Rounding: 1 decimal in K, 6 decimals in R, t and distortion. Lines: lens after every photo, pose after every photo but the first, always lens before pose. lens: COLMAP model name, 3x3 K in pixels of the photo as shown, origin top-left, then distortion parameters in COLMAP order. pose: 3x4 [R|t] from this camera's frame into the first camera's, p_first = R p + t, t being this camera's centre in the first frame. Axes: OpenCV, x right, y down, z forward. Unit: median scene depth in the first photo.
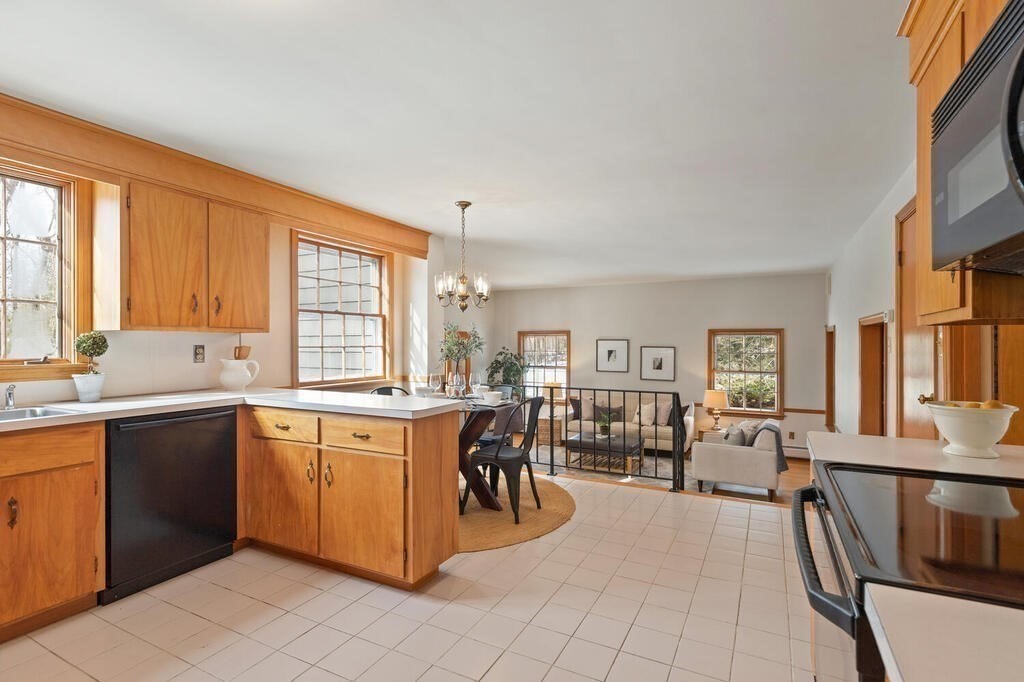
lens RADIAL K [[484.7, 0, 524.8], [0, 484.7, 341.4], [0, 0, 1]] dist [0.000247, -0.000112]
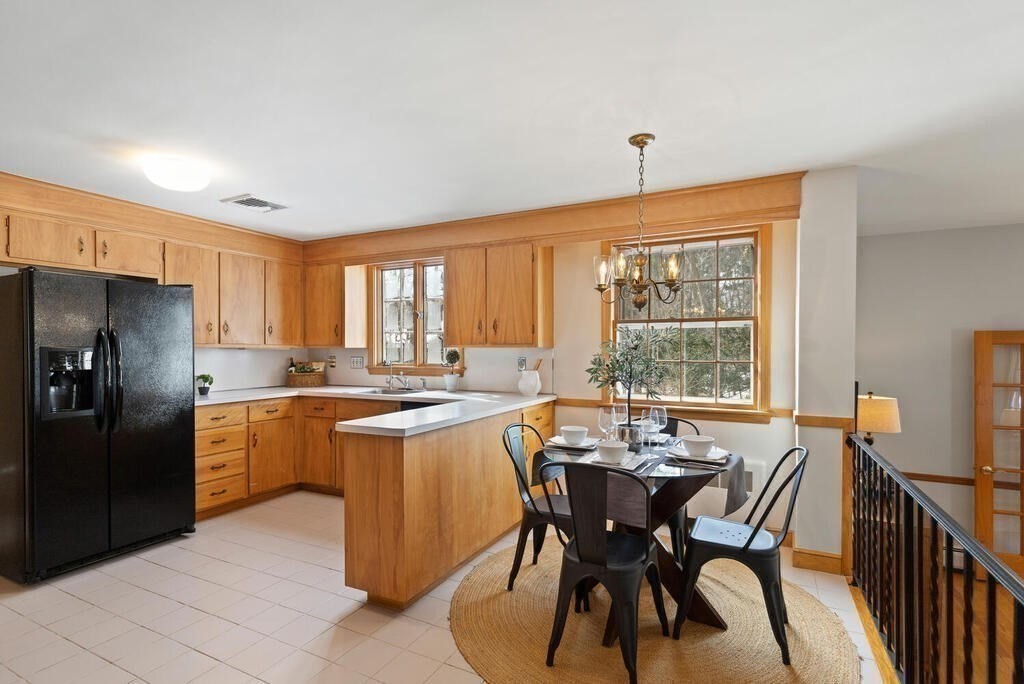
lens RADIAL K [[485.2, 0, 512.4], [0, 485.2, 353.9], [0, 0, 1]] dist [0.001064, 0.000296]
pose [[-0.000488, 0.006037, -0.999982, 0.392319], [-0.000128, 0.999982, 0.006037, -0.006633], [1.000000, 0.000131, -0.000488, 0.648363]]
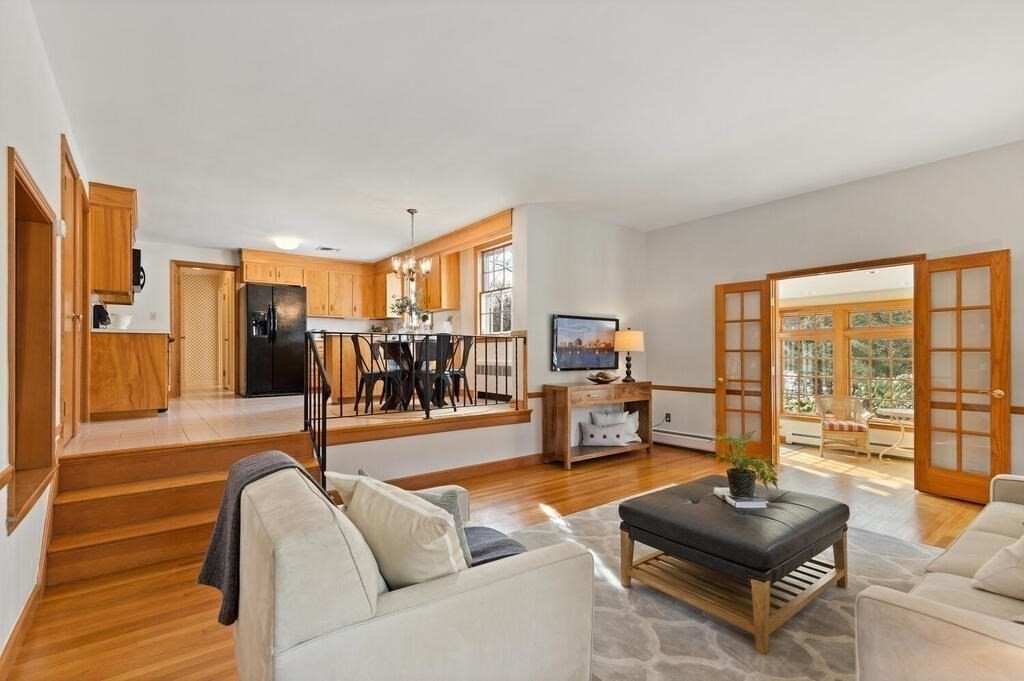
lens RADIAL K [[484.3, 0, 512.3], [0, 484.3, 343.6], [0, 0, 1]] dist [0.001770, 0.000115]
pose [[-0.433235, -0.020336, -0.901052, 0.849666], [0.004148, 0.999690, -0.024557, 0.131545], [0.901271, -0.014377, -0.433016, 1.504455]]
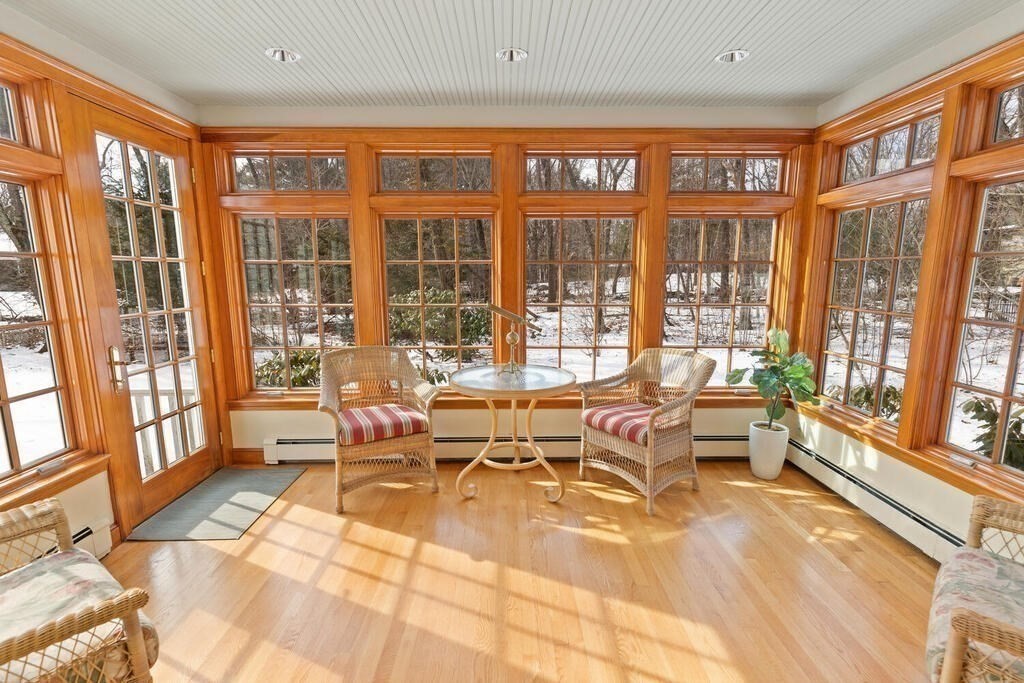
lens RADIAL K [[477.1, 0, 512.4], [0, 477.1, 349.7], [0, 0, 1]] dist [0.002089, 0.000451]
pose [[0.458424, 0.142605, -0.877218, -0.298264], [0.002890, 0.986798, 0.161930, 0.160339], [0.888729, -0.076768, 0.451960, 1.647268]]
